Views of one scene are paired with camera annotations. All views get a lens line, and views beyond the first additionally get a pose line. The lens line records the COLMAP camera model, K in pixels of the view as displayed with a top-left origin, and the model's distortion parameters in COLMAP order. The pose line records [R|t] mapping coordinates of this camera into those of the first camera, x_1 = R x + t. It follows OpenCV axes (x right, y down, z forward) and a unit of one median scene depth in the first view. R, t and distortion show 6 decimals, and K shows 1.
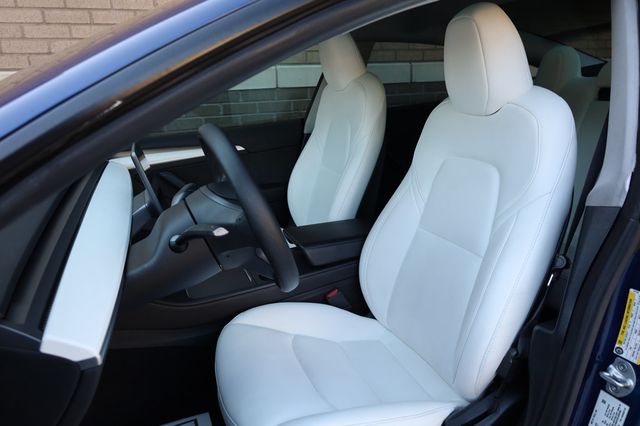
lens RADIAL K [[440.8, 0, 325.4], [0, 440.8, 212.5], [0, 0, 1]] dist [-0.009588, -0.001504]
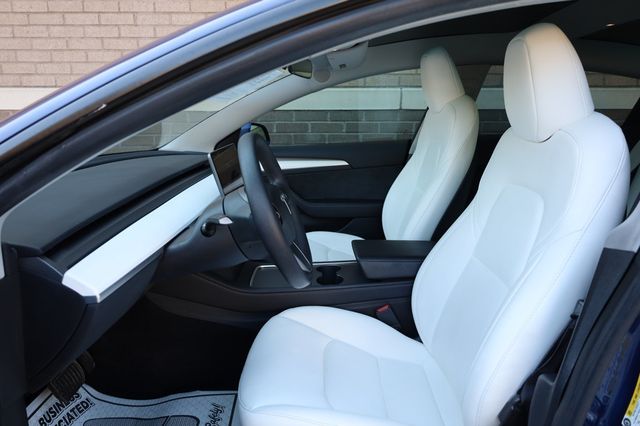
lens RADIAL K [[440.8, 0, 325.4], [0, 440.8, 212.5], [0, 0, 1]] dist [-0.009588, -0.001504]
pose [[0.930937, 0.117734, -0.345681, 0.232349], [-0.134321, 0.990639, -0.024336, 0.007276], [0.339579, 0.069087, 0.938037, -0.012284]]
